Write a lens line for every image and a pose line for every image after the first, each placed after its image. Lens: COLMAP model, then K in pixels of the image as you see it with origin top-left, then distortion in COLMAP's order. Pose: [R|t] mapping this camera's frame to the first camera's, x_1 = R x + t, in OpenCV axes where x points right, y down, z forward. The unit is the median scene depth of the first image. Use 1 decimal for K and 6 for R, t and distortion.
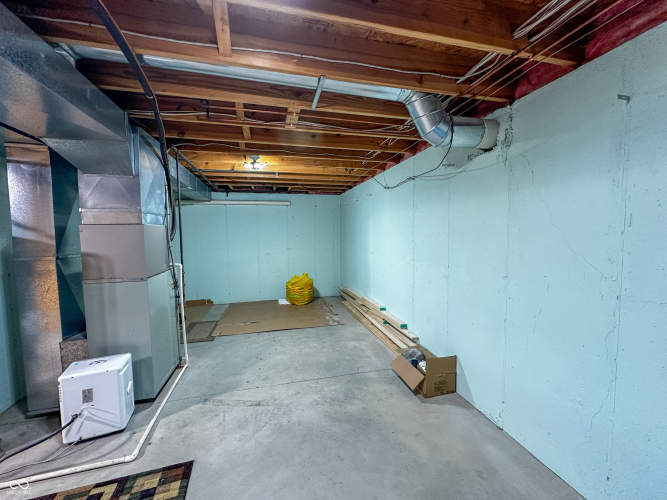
lens RADIAL K [[265.4, 0, 334.6], [0, 265.4, 249.7], [0, 0, 1]] dist [-0.000185, -0.000230]
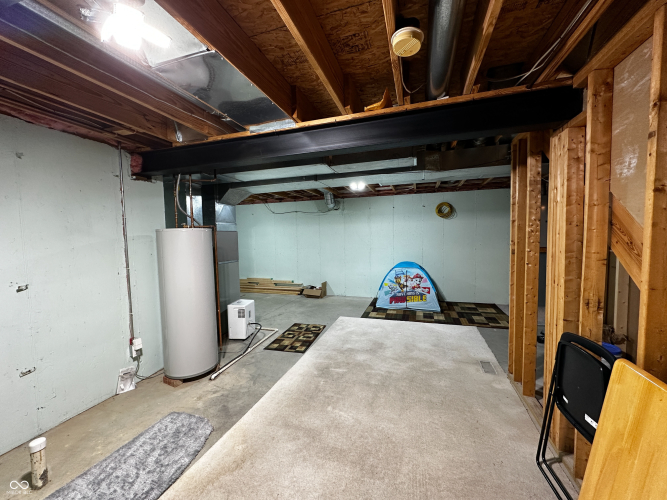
lens RADIAL K [[265.4, 0, 333.0], [0, 265.4, 249.9], [0, 0, 1]] dist [-0.000185, -0.000230]
pose [[0.535414, -0.047458, 0.843255, -2.208588], [0.066167, 0.997708, 0.014139, 0.058724], [-0.841994, 0.048225, 0.537327, -0.664253]]
